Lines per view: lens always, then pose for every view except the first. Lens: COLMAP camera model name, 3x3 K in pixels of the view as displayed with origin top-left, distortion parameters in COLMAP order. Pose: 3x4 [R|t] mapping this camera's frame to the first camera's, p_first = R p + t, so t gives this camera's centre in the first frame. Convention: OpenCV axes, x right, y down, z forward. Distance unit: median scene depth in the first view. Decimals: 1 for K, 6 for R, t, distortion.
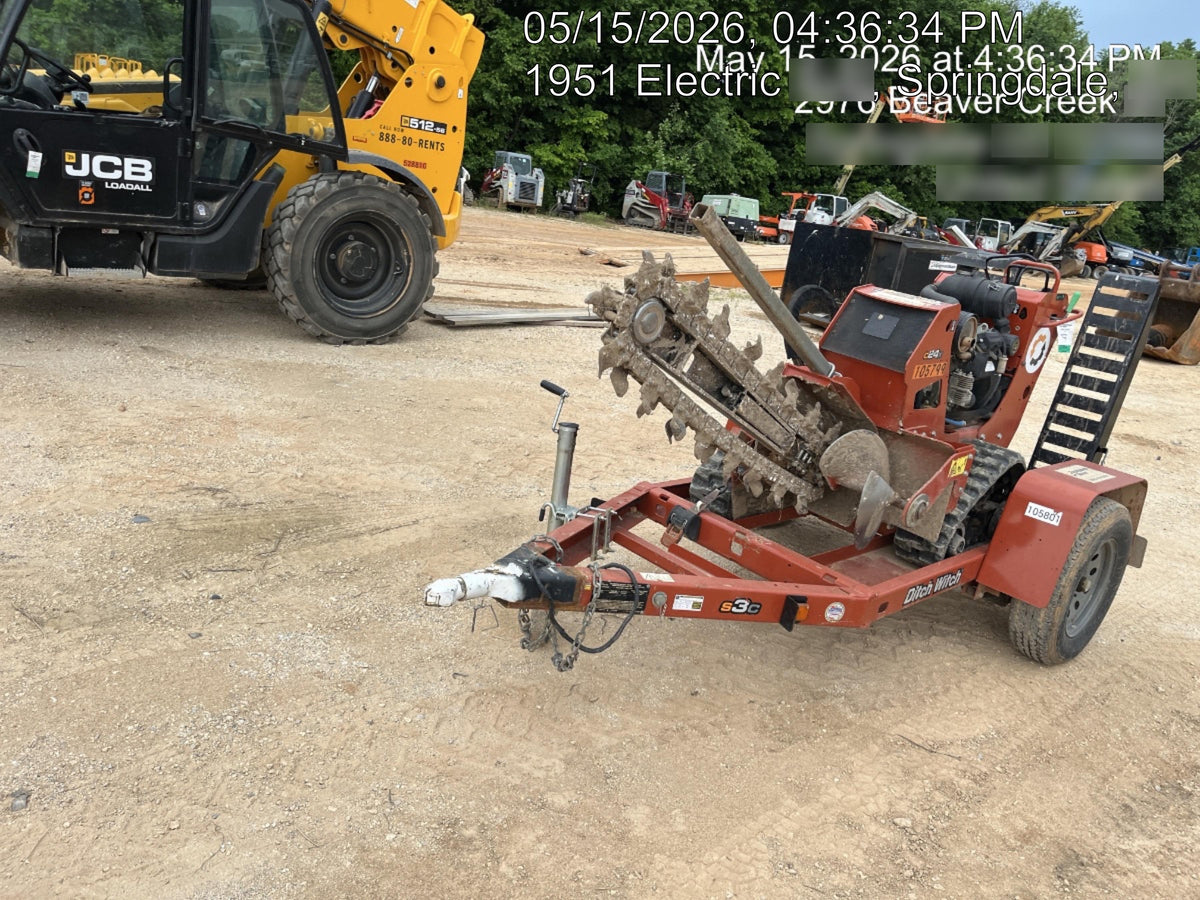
lens RADIAL K [[905.3, 0, 597.2], [0, 905.3, 474.1], [0, 0, 1]] dist [0.023787, -0.000227]
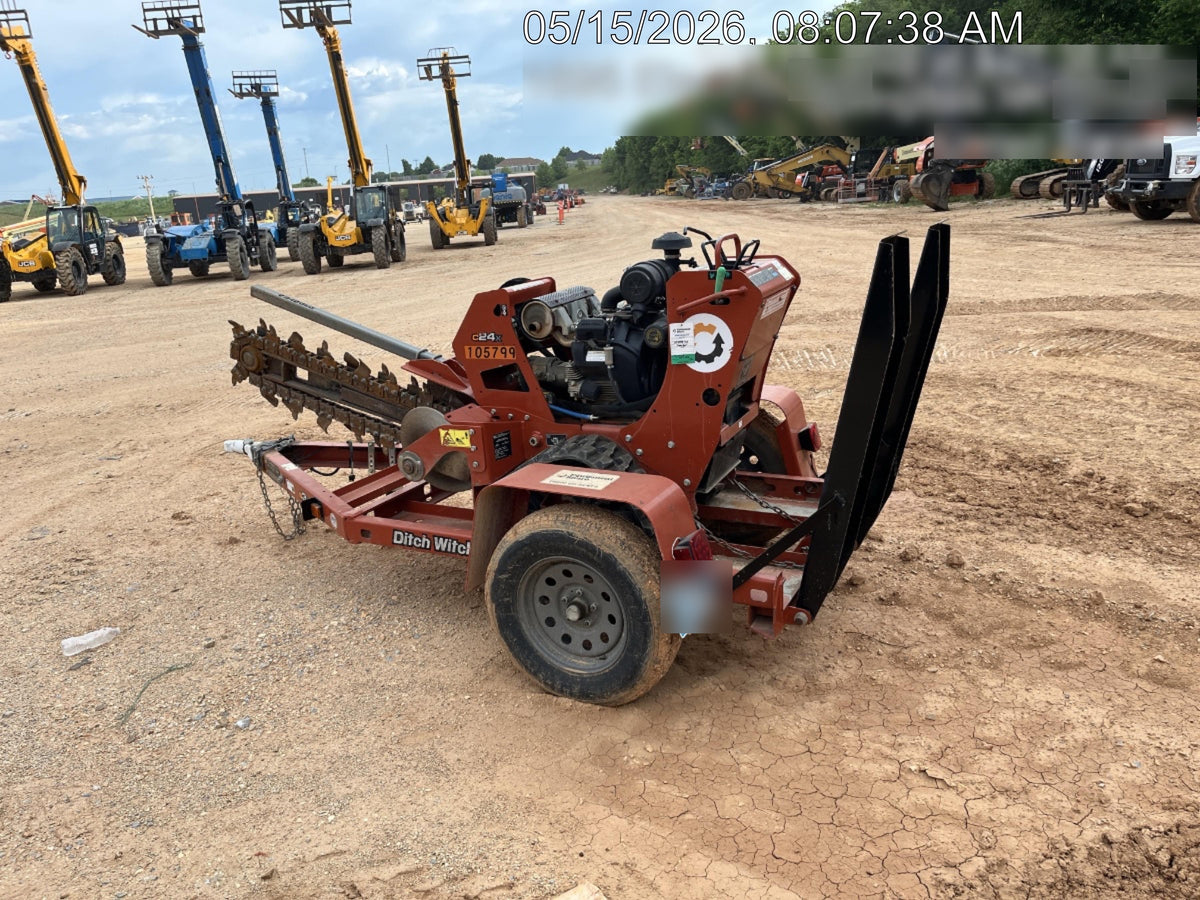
lens RADIAL K [[880.8, 0, 580.8], [0, 880.8, 465.3], [0, 0, 1]] dist [0.061382, -0.077545]
pose [[0.325708, 0.118456, -0.938020, 1.399577], [-0.190112, 0.980062, 0.057753, -0.064925], [0.926160, 0.159518, 0.341734, 0.767912]]
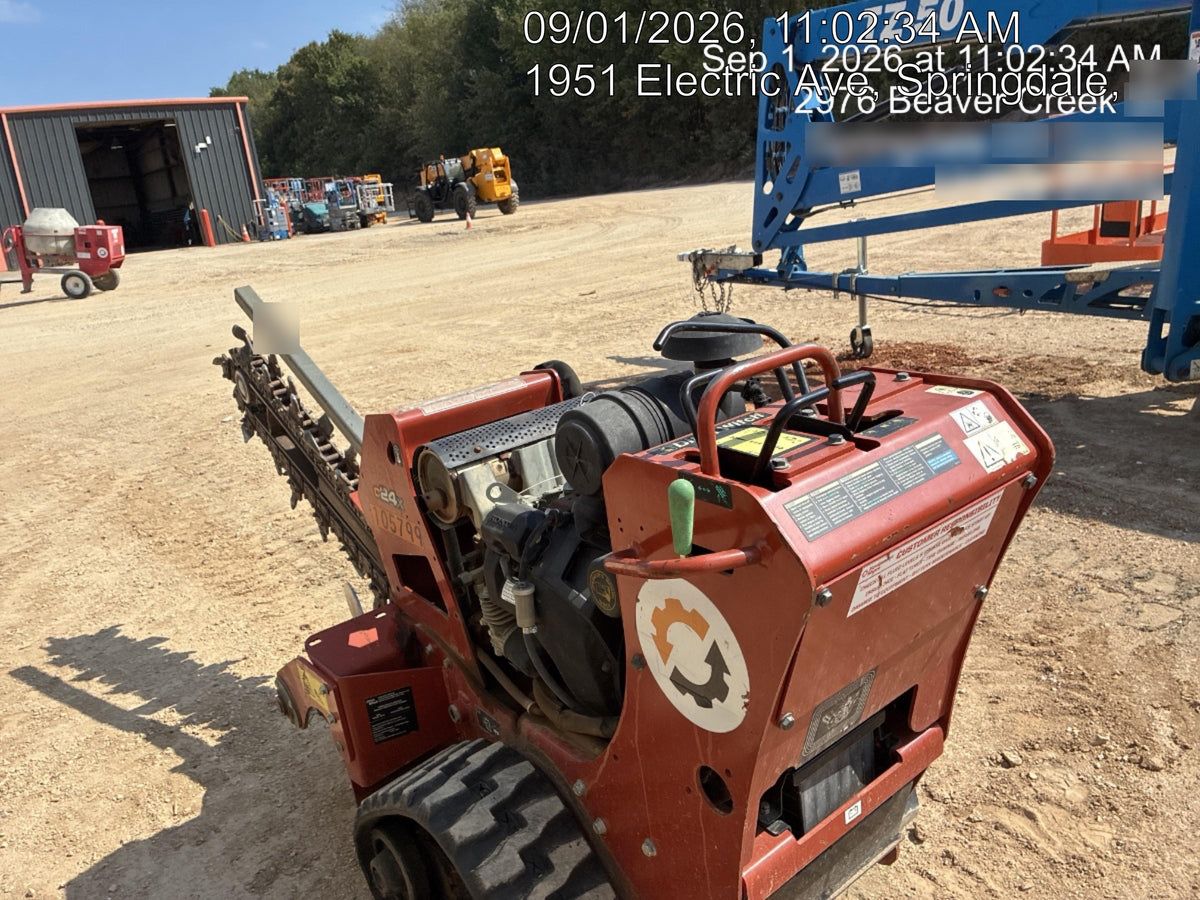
lens RADIAL K [[913.0, 0, 596.2], [0, 913.0, 424.6], [0, 0, 1]] dist [0.008194, 0.000873]
pose [[-0.108460, 0.140187, -0.984167, 0.896629], [-0.211508, 0.964085, 0.160636, -0.289583], [0.971340, 0.225582, -0.074914, 1.150750]]
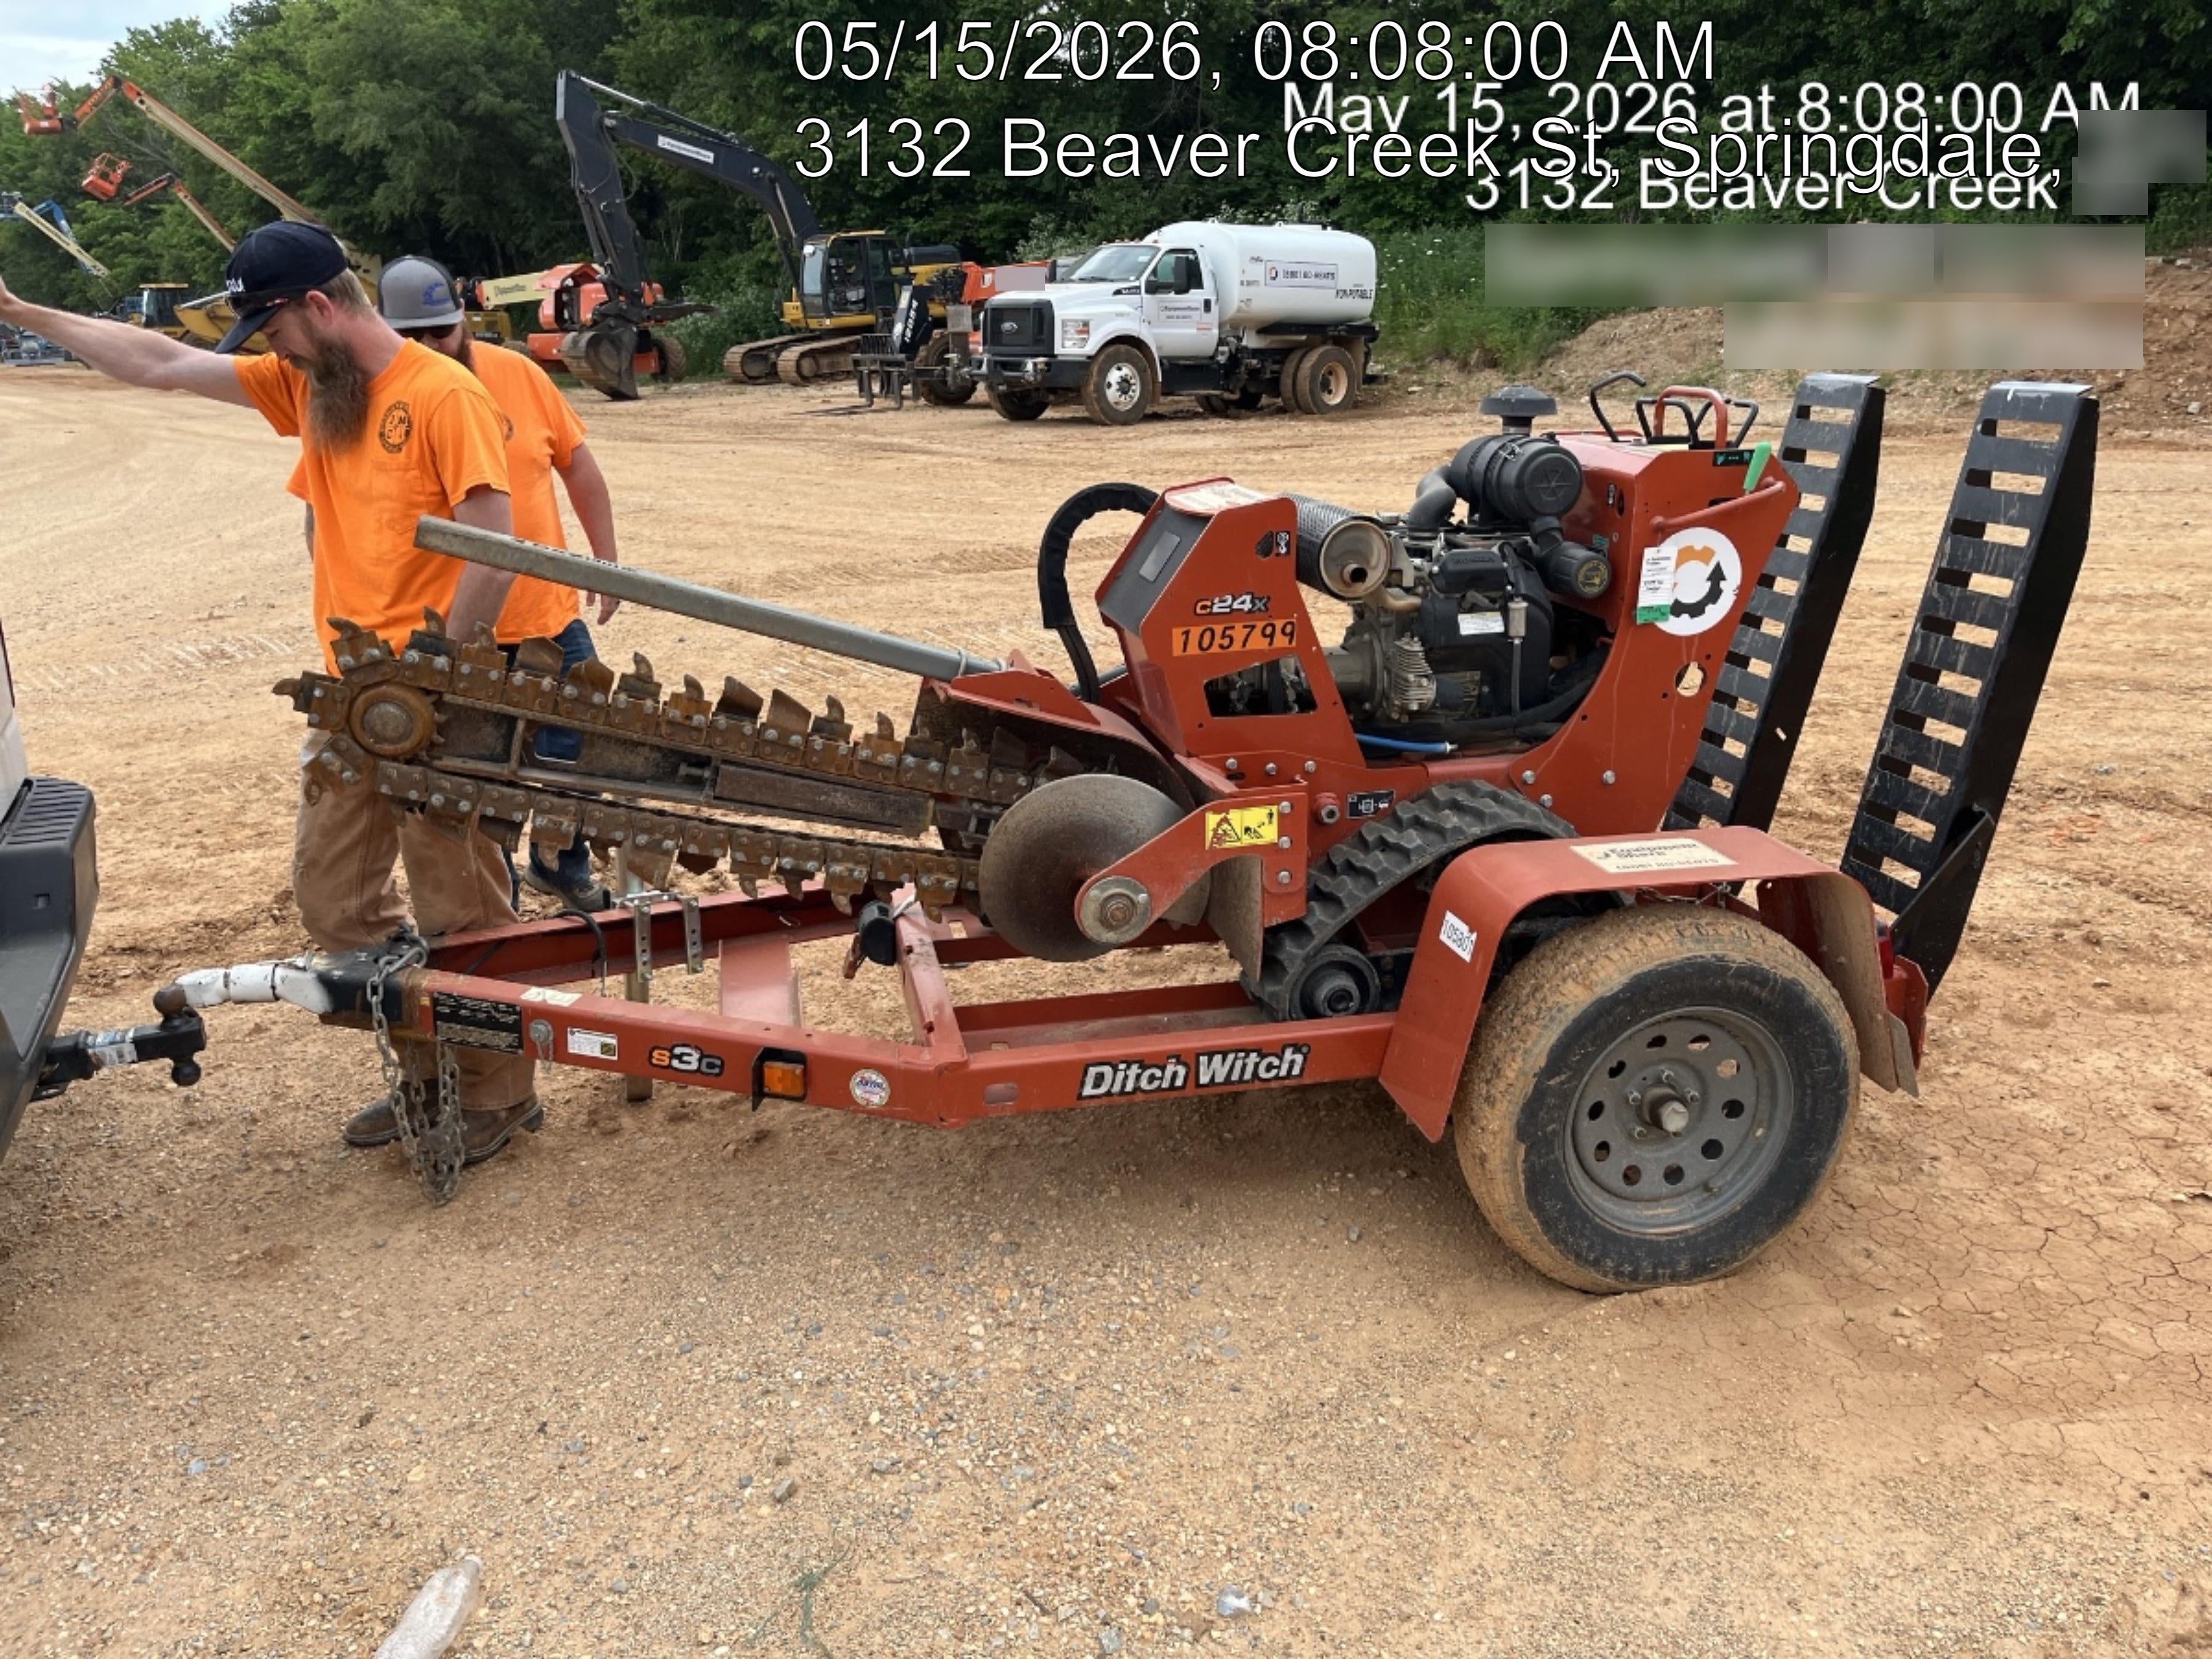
lens RADIAL K [[1648.5, 0, 1047.0], [0, 1648.5, 832.5], [0, 0, 1]] dist [0.070081, -0.097991]
pose [[0.845859, 0.001947, -0.533404, 0.765490], [-0.029782, 0.998606, -0.043582, 0.034538], [0.532575, 0.052750, 0.844737, 0.189345]]
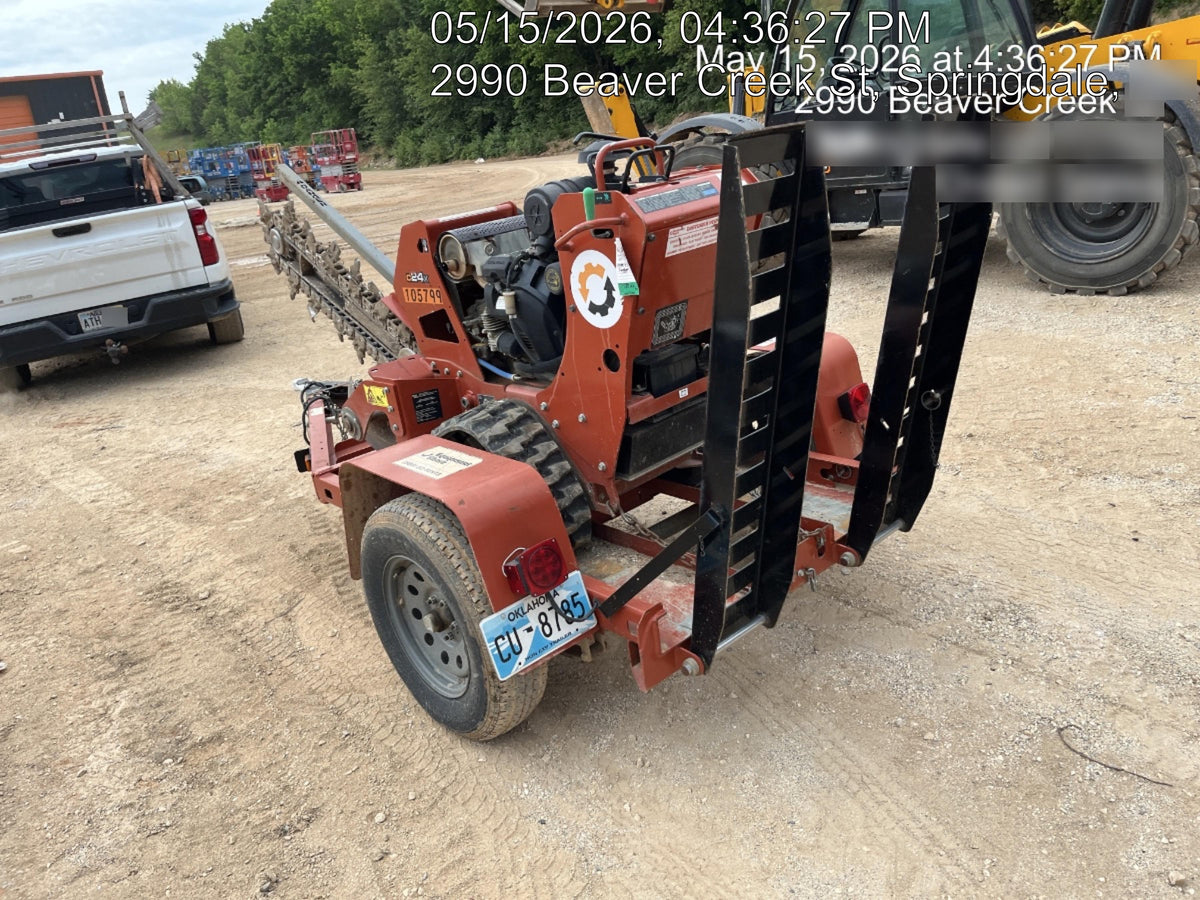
lens RADIAL K [[890.0, 0, 611.6], [0, 890.0, 432.9], [0, 0, 1]] dist [-0.000329, -0.001095]
pose [[-0.006004, 0.185770, -0.982575, 1.272008], [-0.189990, 0.964483, 0.183510, -0.182098], [0.981768, 0.187781, 0.029504, 1.190047]]
